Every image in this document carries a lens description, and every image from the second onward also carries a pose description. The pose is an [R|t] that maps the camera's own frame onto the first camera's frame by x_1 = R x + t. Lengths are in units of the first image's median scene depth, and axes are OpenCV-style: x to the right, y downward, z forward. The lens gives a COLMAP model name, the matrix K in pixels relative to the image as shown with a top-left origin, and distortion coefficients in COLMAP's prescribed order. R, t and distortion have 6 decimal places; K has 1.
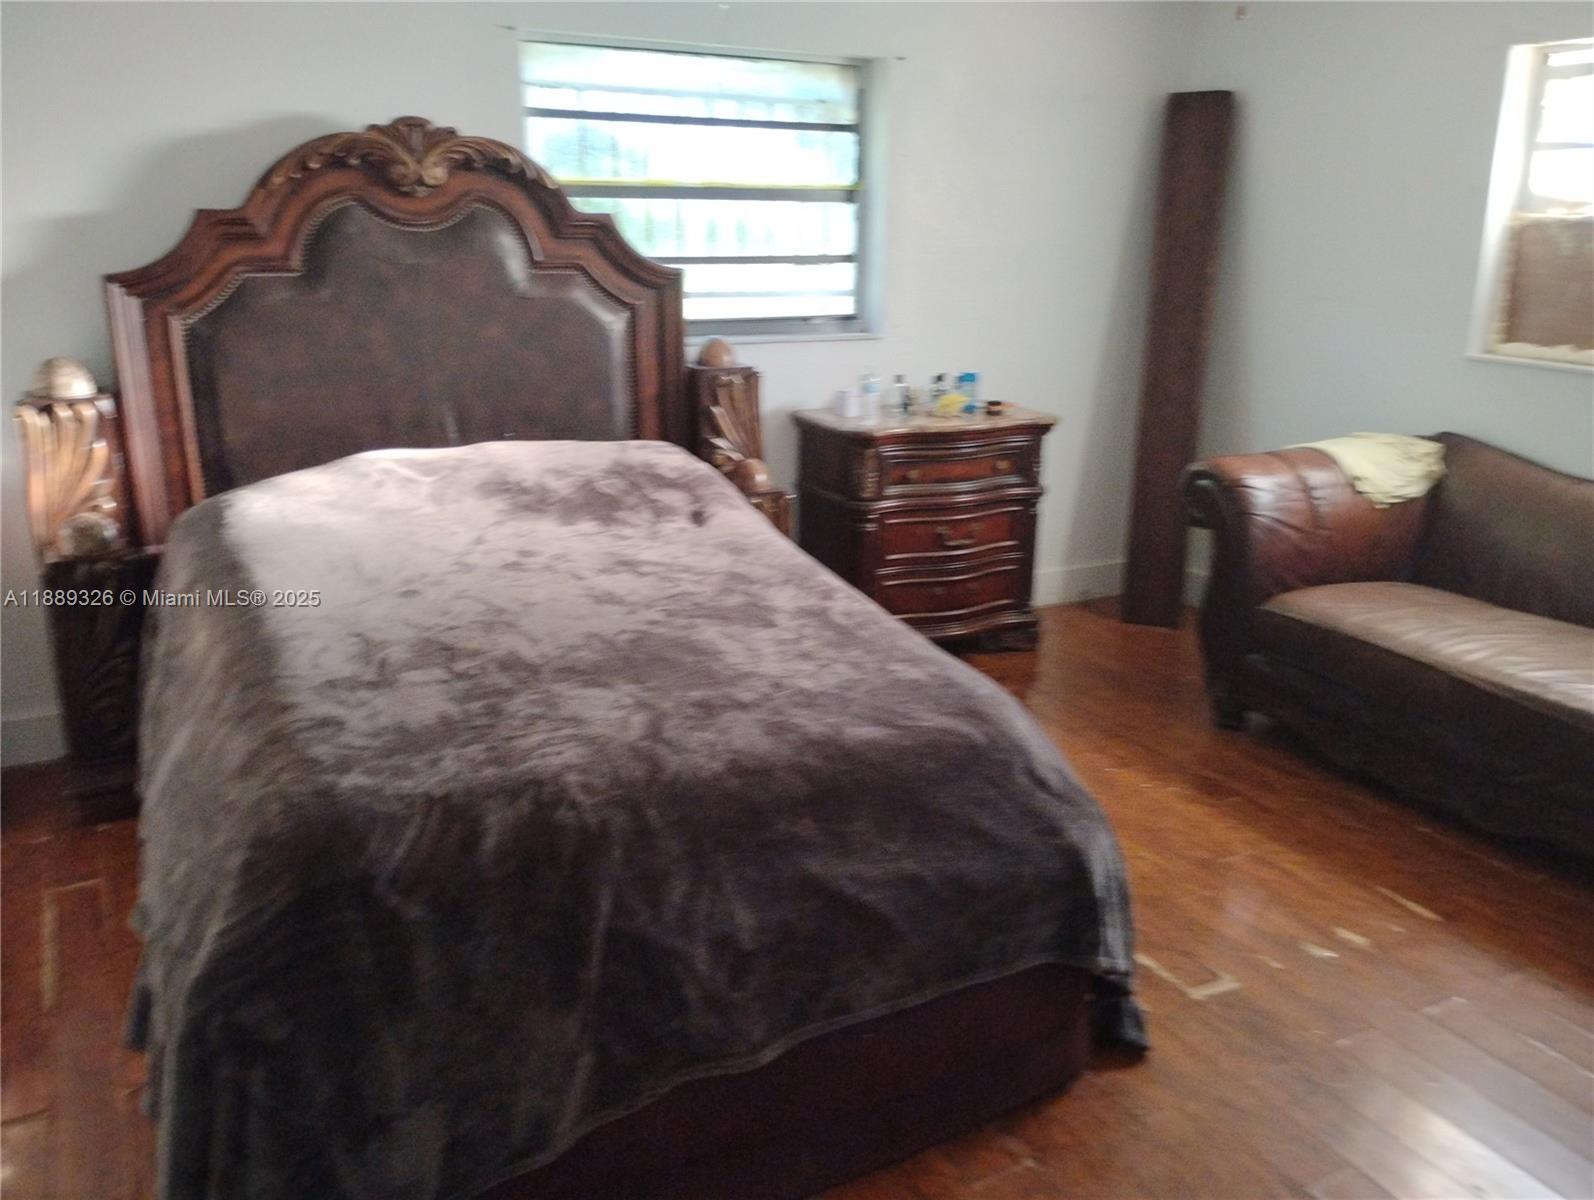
lens RADIAL K [[1337.3, 0, 792.3], [0, 1337.3, 614.1], [0, 0, 1]] dist [0.049968, -0.070768]
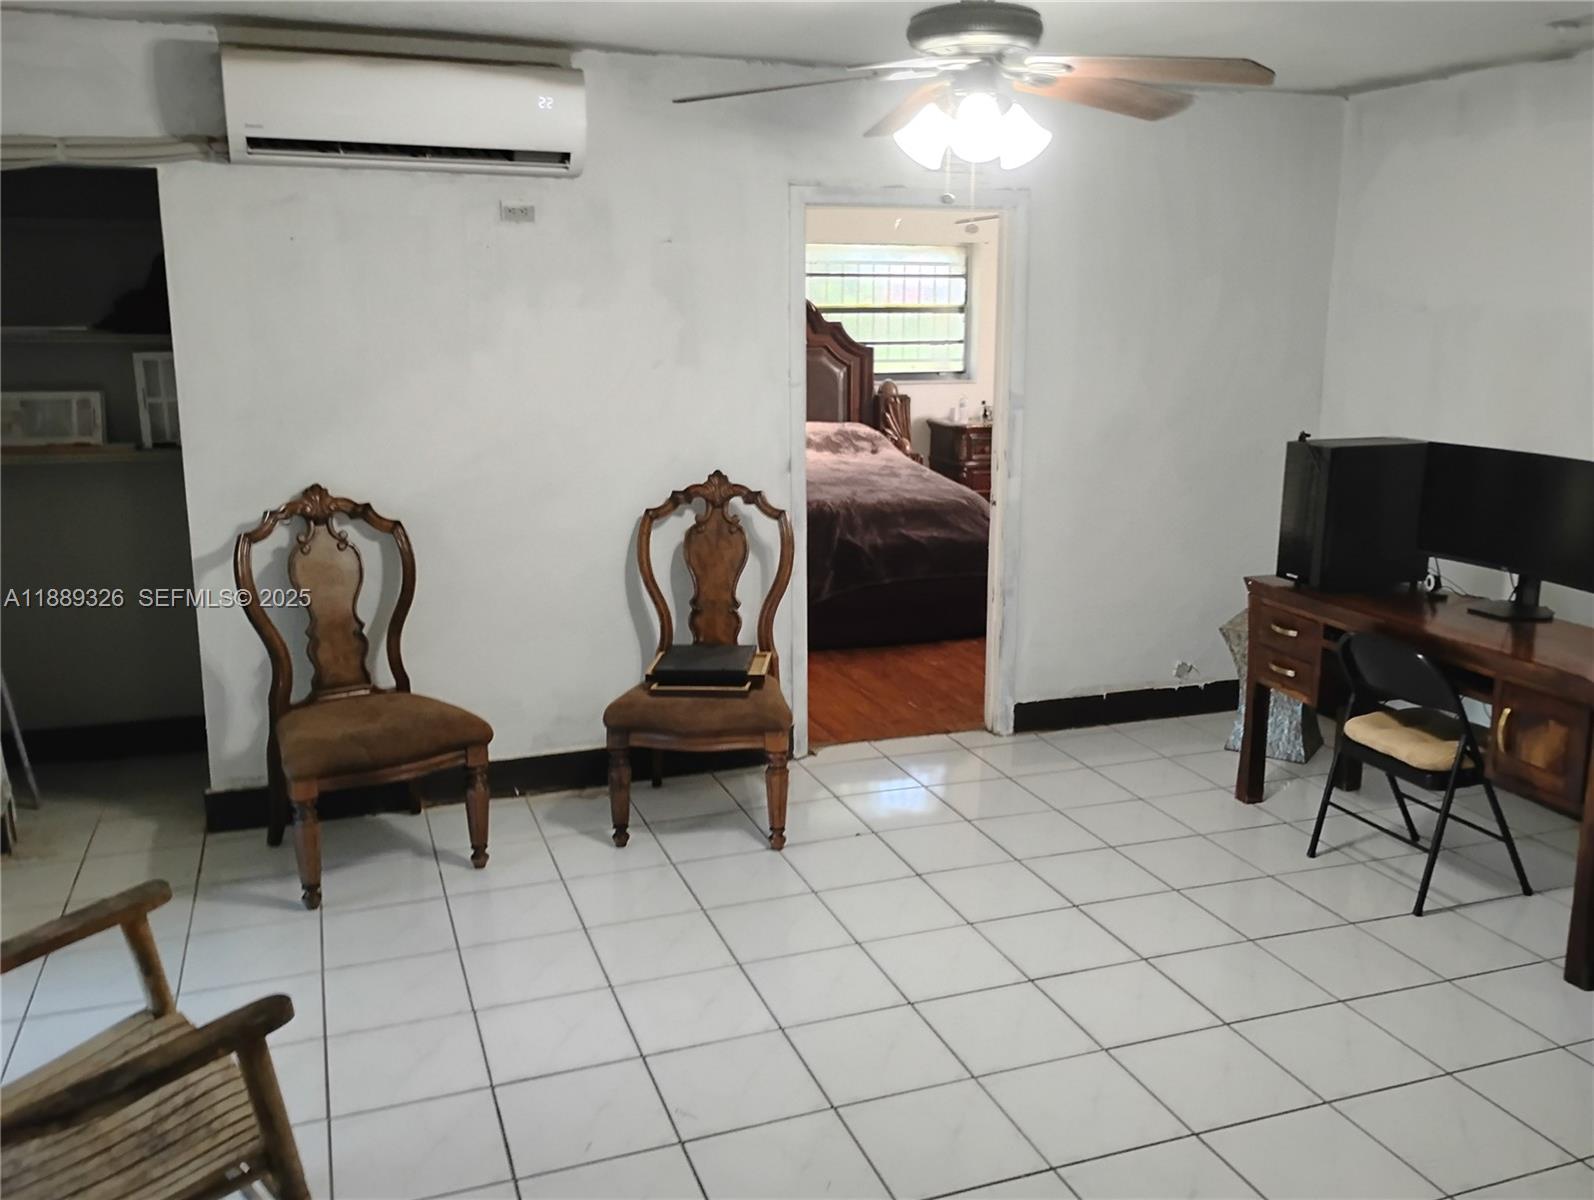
lens RADIAL K [[1337.3, 0, 793.9], [0, 1337.3, 595.9], [0, 0, 1]] dist [0.049968, -0.070768]
pose [[0.988891, 0.023425, -0.146783, 0.112276], [-0.034210, 0.996862, -0.071387, 0.283399], [0.144650, 0.075615, 0.986589, -1.051675]]
